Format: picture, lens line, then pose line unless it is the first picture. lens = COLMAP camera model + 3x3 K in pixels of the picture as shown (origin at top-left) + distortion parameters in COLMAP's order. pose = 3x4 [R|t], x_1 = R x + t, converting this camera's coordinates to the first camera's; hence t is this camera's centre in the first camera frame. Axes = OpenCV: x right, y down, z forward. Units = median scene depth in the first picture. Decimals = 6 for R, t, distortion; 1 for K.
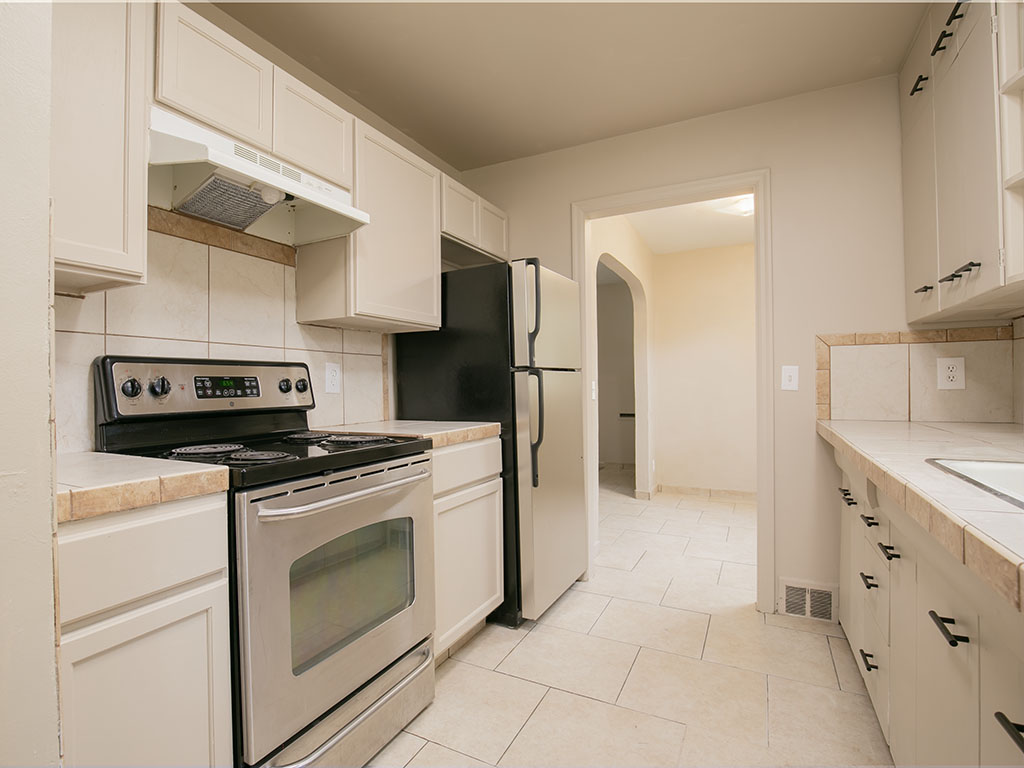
lens RADIAL K [[524.0, 0, 522.9], [0, 524.0, 381.0], [0, 0, 1]] dist [-0.004050, -0.000445]
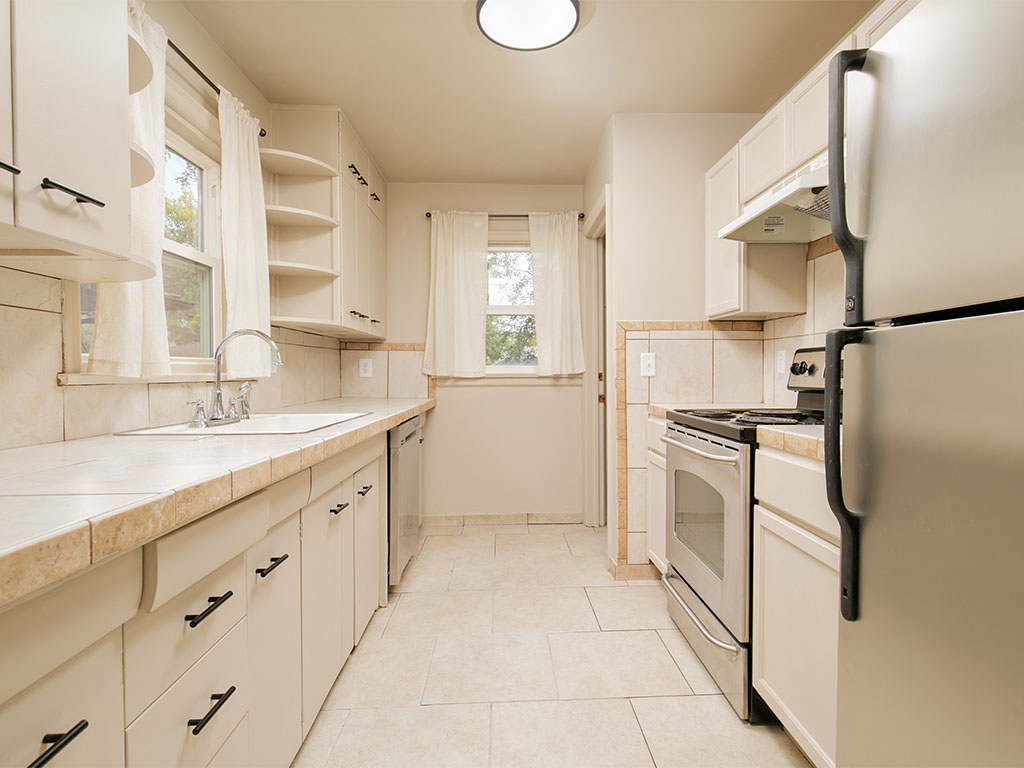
lens RADIAL K [[524.0, 0, 522.9], [0, 524.0, 381.0], [0, 0, 1]] dist [-0.004050, -0.000445]
pose [[-0.863859, 0.028831, -0.502908, 0.593989], [0.021635, 0.999563, 0.020142, -0.000516], [0.503269, 0.006519, -0.864105, 1.560829]]
